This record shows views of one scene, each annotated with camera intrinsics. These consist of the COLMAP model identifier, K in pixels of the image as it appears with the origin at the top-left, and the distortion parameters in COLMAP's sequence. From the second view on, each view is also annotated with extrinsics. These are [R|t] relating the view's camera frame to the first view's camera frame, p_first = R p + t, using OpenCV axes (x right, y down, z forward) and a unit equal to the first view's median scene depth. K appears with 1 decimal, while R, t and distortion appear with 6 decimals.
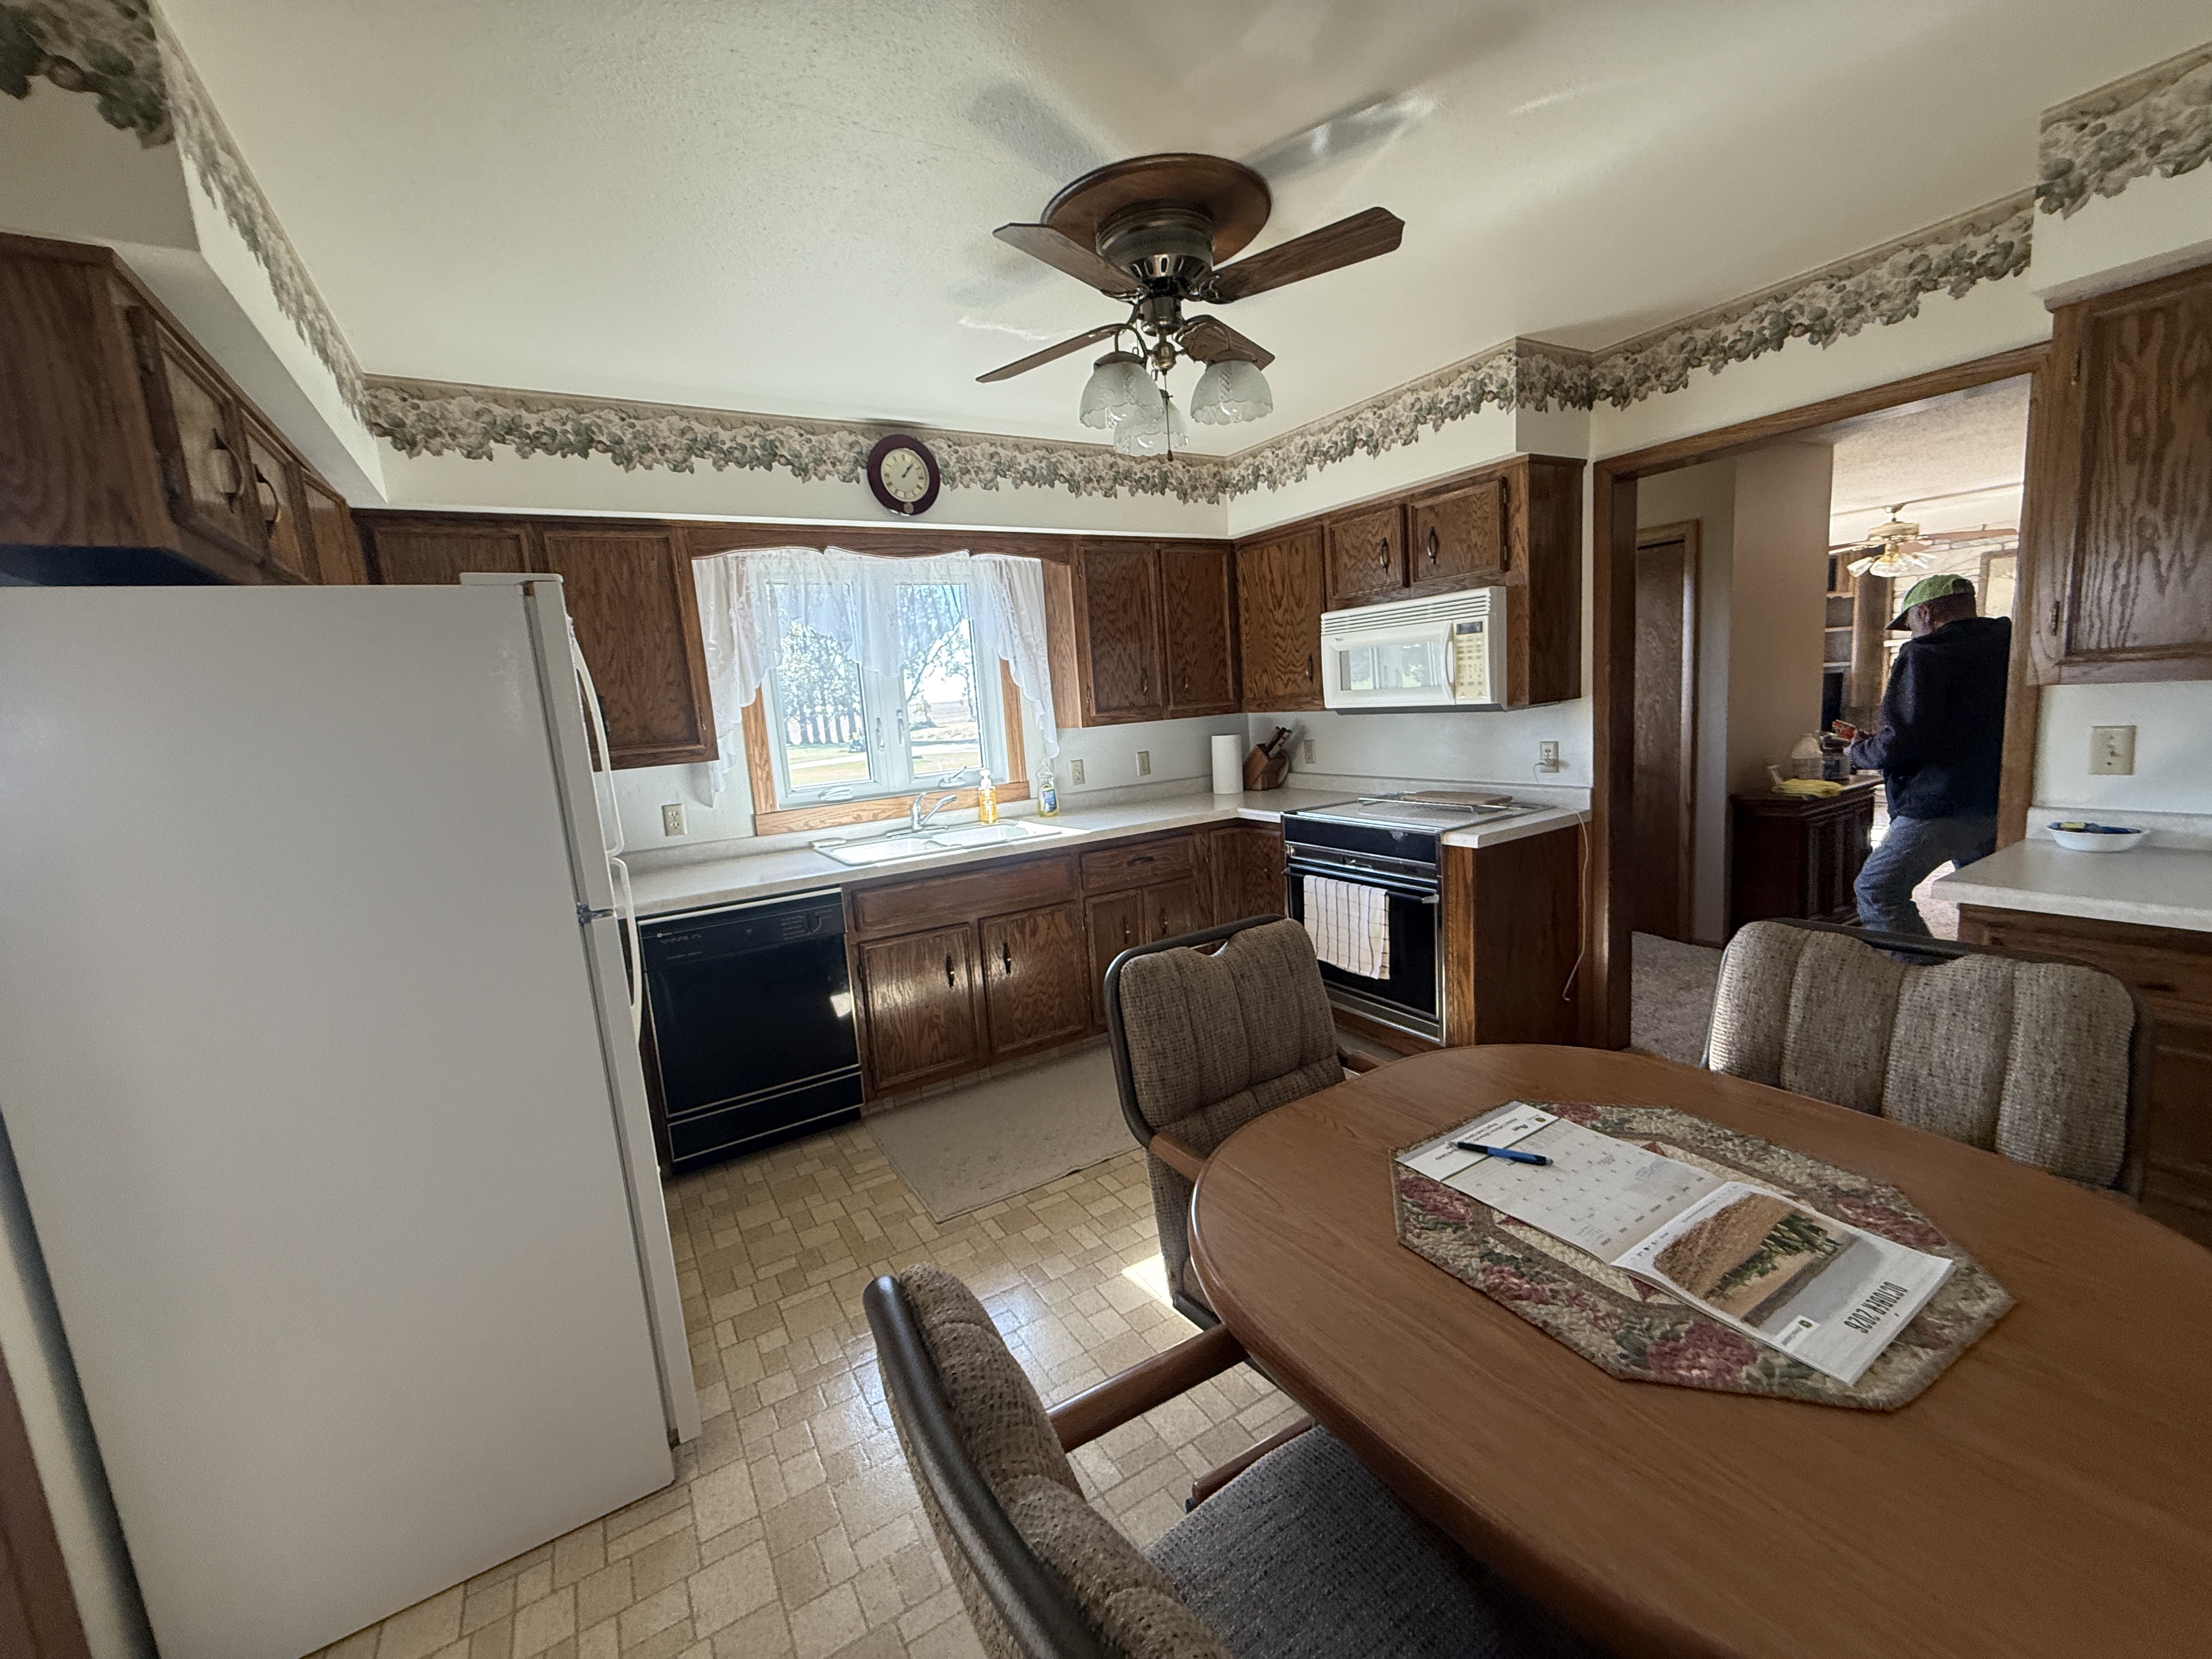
lens RADIAL K [[881.6, 0, 1100.9], [0, 881.6, 833.5], [0, 0, 1]] dist [-0.000953, 0.000065]
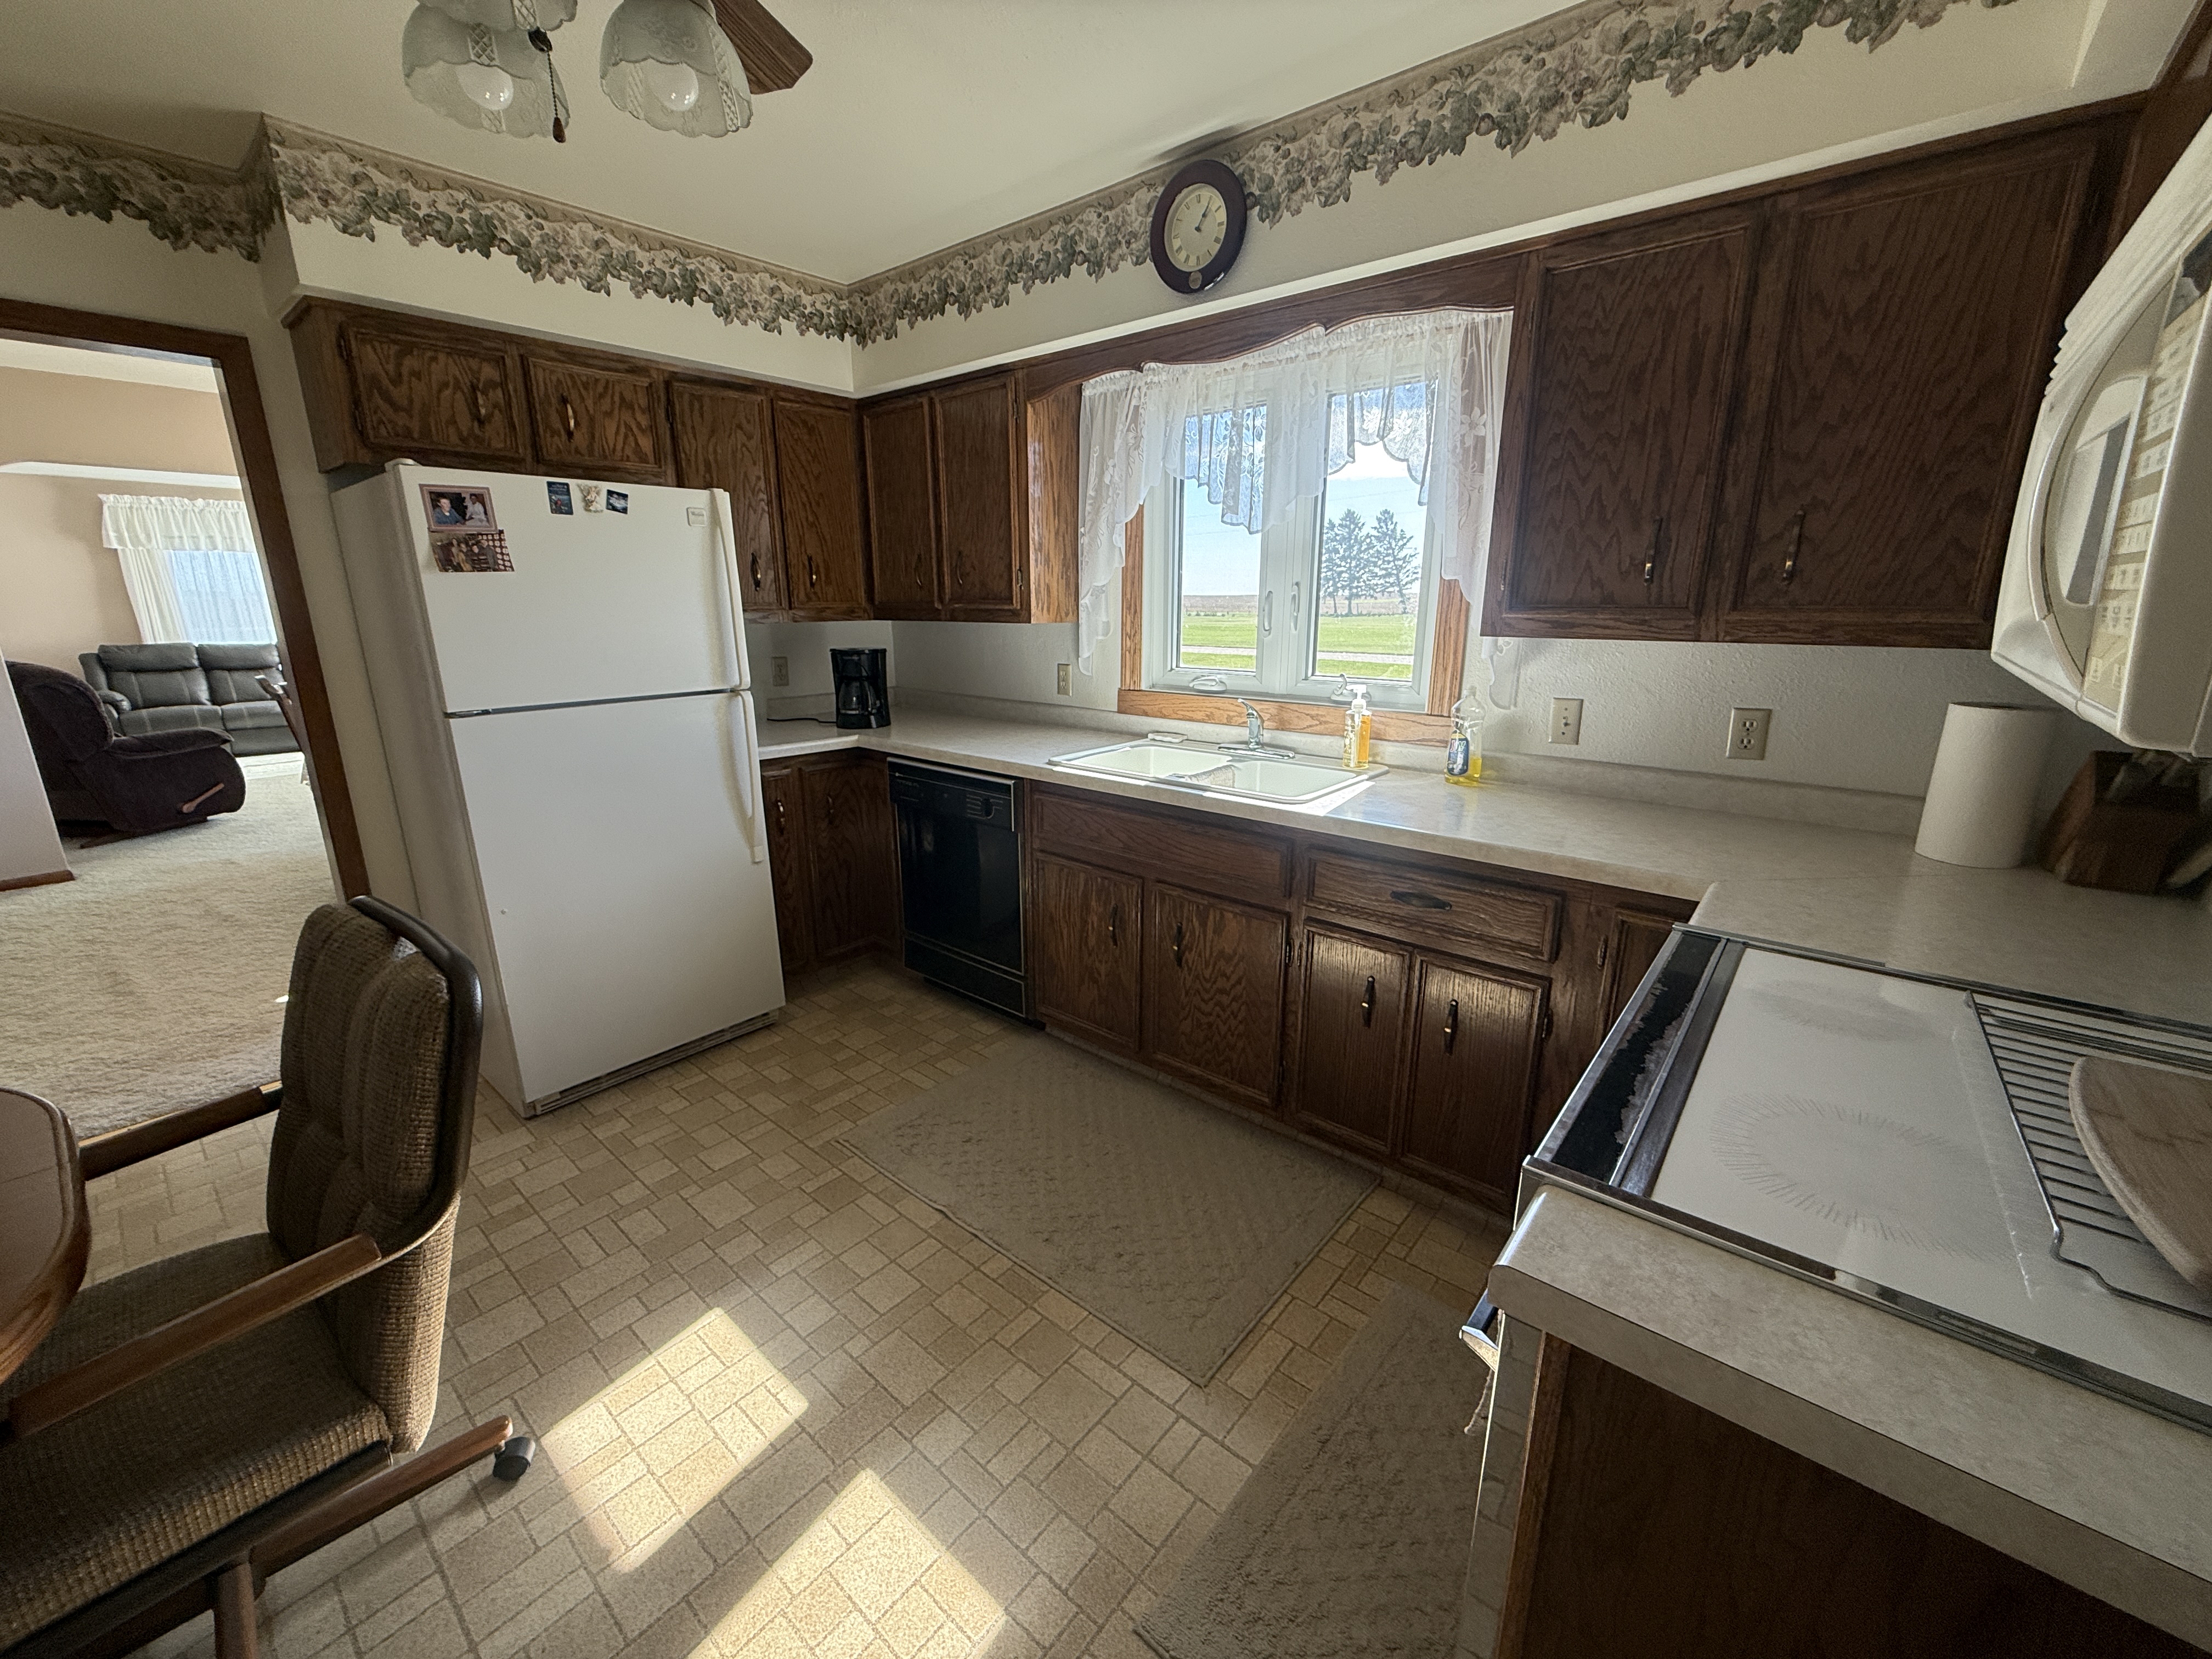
lens RADIAL K [[881.6, 0, 1098.1], [0, 881.6, 832.1], [0, 0, 1]] dist [-0.000953, 0.000065]
pose [[0.313011, 0.312970, -0.896702, 0.555437], [-0.166497, 0.947607, 0.272617, -0.148879], [0.935041, 0.063966, 0.348720, 0.783527]]
